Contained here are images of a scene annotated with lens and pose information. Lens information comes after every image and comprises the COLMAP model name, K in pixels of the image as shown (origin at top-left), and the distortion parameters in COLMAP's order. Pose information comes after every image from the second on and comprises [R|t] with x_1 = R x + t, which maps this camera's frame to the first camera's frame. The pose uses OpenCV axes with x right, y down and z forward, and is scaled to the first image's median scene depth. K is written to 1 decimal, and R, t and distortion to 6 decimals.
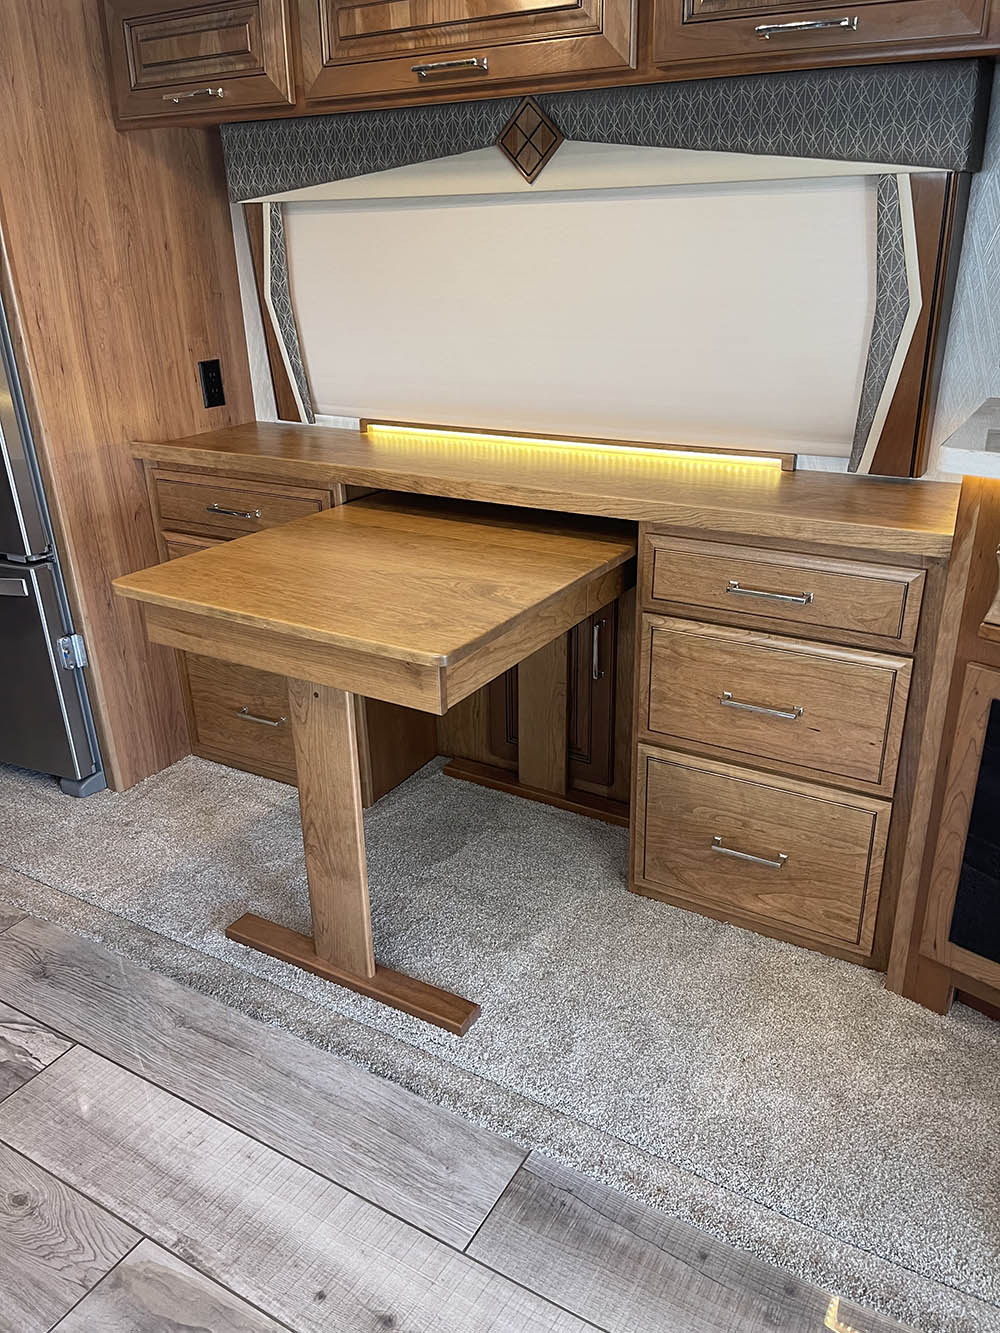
lens RADIAL K [[1021.0, 0, 506.7], [0, 1021.0, 674.4], [0, 0, 1]] dist [0.043432, -0.058031]
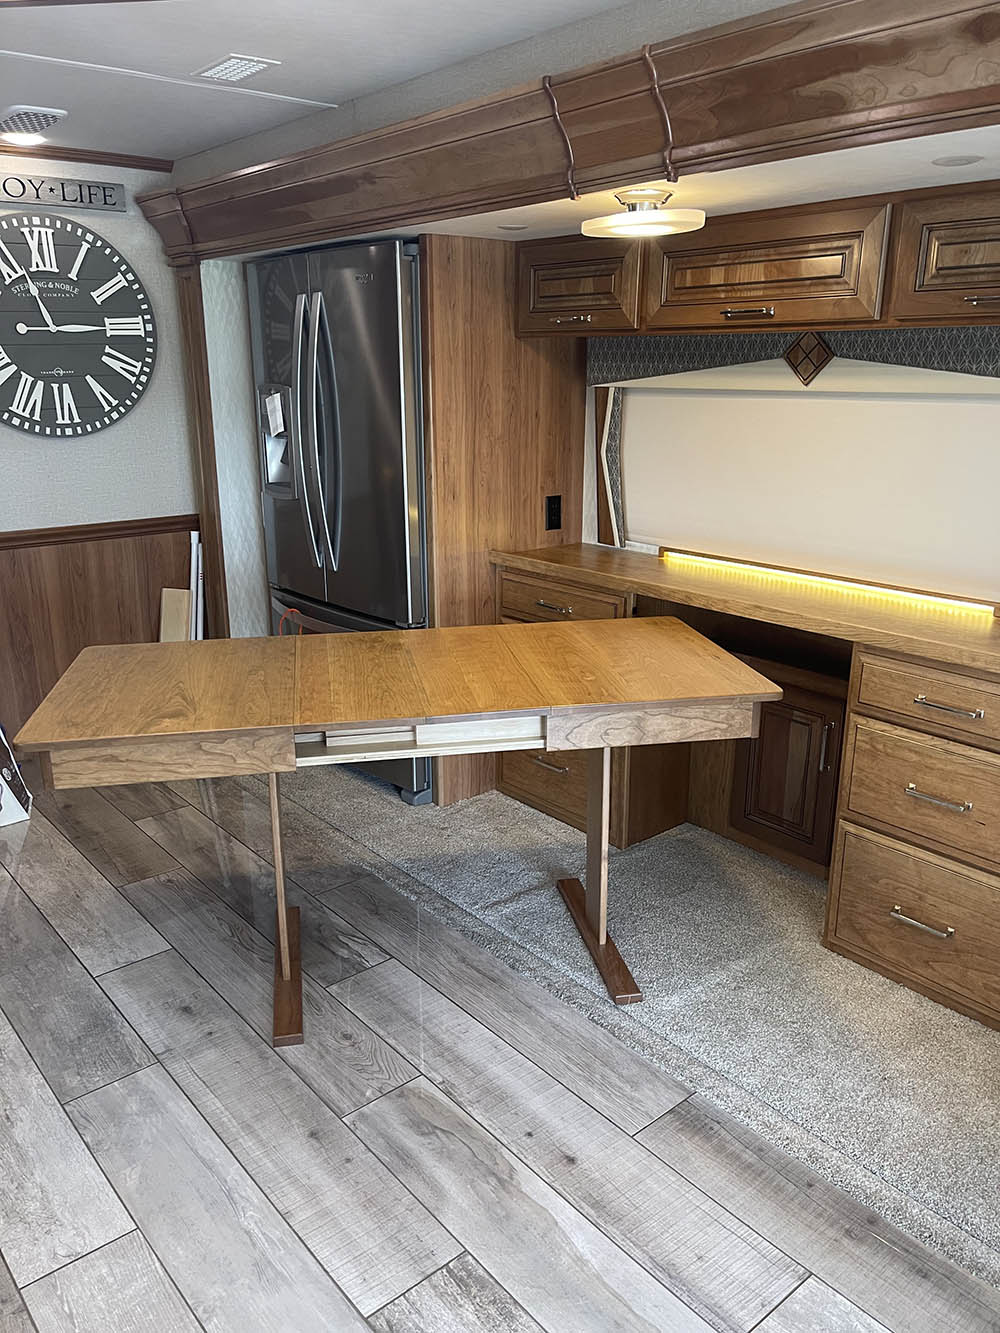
lens RADIAL K [[1021.0, 0, 494.8], [0, 1021.0, 665.1], [0, 0, 1]] dist [0.043432, -0.058031]
pose [[0.943334, 0.116555, -0.310701, 0.103451], [-0.154141, 0.983055, -0.099215, 0.074147], [0.293872, 0.141485, 0.945315, -0.337598]]
